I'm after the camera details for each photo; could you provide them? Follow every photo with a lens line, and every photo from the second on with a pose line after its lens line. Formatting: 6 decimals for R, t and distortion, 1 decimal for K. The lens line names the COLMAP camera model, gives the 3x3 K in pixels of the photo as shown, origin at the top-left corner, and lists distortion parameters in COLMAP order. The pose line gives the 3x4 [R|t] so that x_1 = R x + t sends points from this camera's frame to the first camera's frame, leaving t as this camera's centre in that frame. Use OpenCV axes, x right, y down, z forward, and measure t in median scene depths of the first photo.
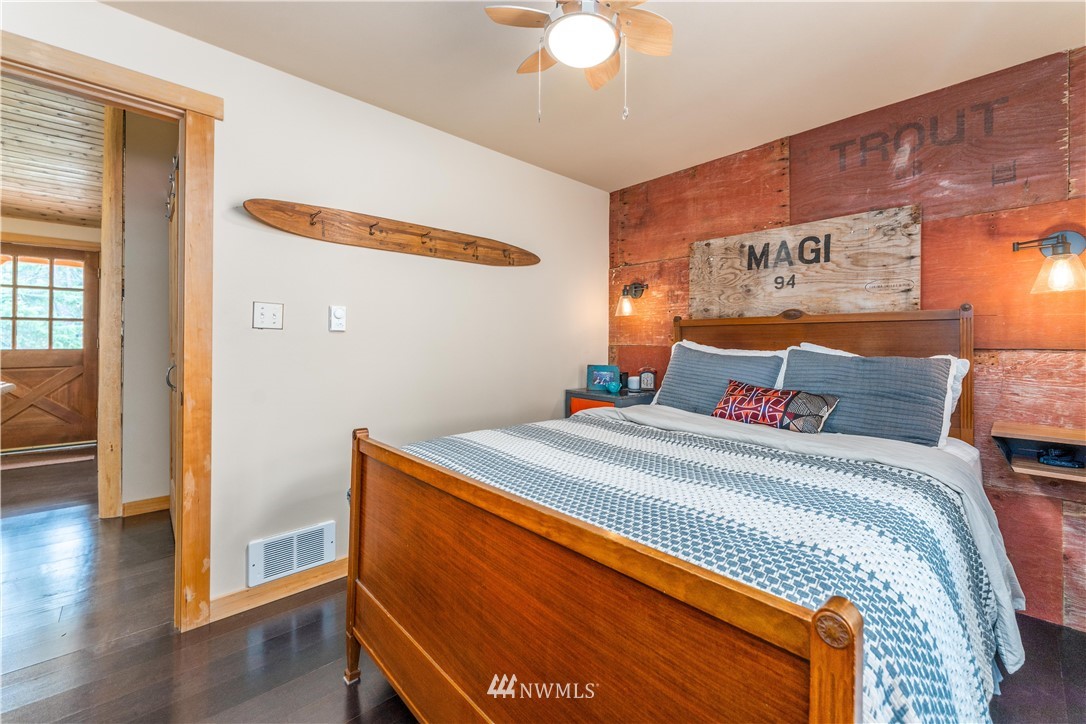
lens RADIAL K [[439.6, 0, 536.9], [0, 439.6, 343.0], [0, 0, 1]] dist [0.001939, -0.000233]
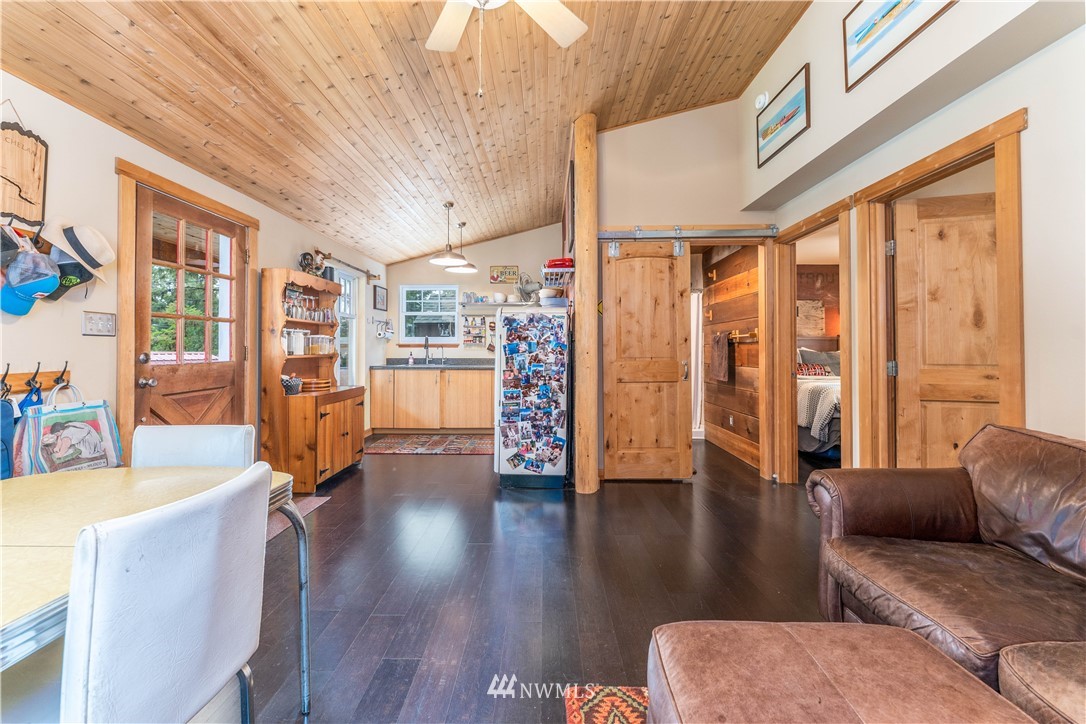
lens RADIAL K [[439.6, 0, 536.9], [0, 439.6, 343.0], [0, 0, 1]] dist [0.001939, -0.000233]
pose [[0.691881, -0.000721, 0.722011, -1.264536], [0.004209, 0.999987, -0.003035, -0.013134], [-0.722000, 0.005139, 0.691874, 0.161873]]
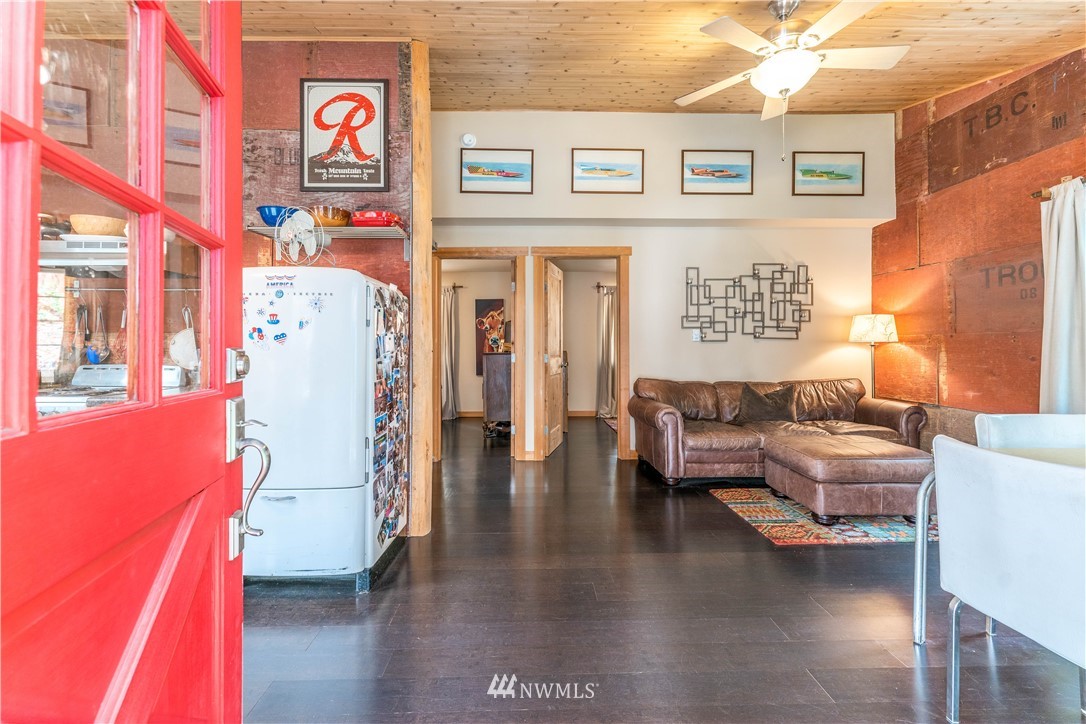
lens RADIAL K [[441.5, 0, 540.5], [0, 441.5, 341.7], [0, 0, 1]] dist [0.000773, 0.000040]
pose [[-0.751008, 0.000564, 0.660293, -1.157224], [-0.006658, 0.999942, -0.008428, -0.007435], [-0.660260, -0.010726, -0.750961, 1.010447]]
